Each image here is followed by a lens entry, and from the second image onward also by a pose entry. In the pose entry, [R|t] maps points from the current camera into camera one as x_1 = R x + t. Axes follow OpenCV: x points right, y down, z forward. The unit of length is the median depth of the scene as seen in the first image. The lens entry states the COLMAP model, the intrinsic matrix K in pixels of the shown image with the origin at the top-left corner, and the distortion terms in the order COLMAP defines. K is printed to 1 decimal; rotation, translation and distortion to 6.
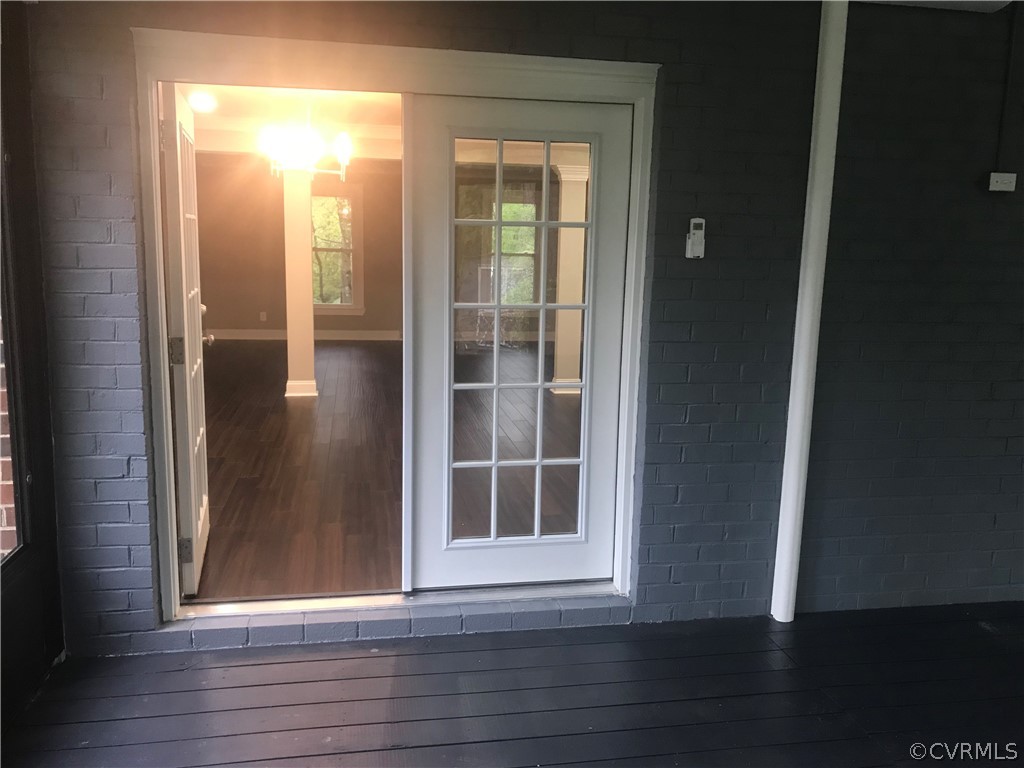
lens RADIAL K [[871.0, 0, 510.5], [0, 871.0, 379.4], [0, 0, 1]] dist [0.053053, -0.010898]
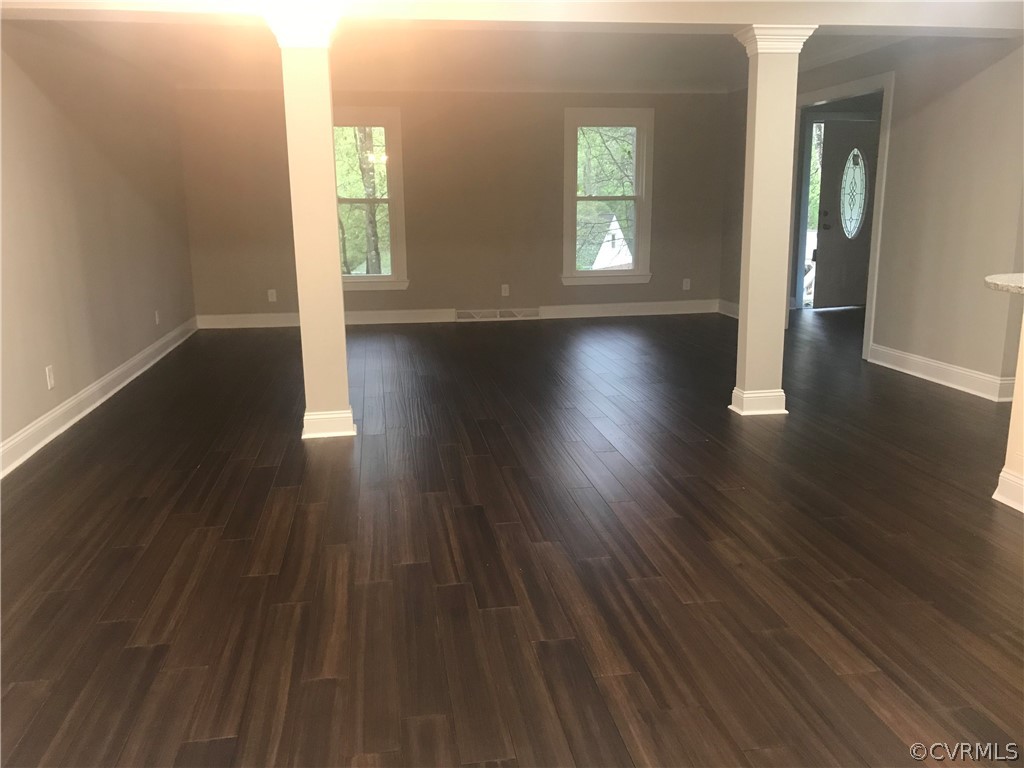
lens RADIAL K [[871.0, 0, 510.5], [0, 871.0, 379.4], [0, 0, 1]] dist [0.053053, -0.010898]
pose [[0.999147, -0.029666, -0.028711, -0.077573], [0.030942, 0.998504, 0.045077, -0.034689], [0.027331, -0.045927, 0.998571, 0.326147]]
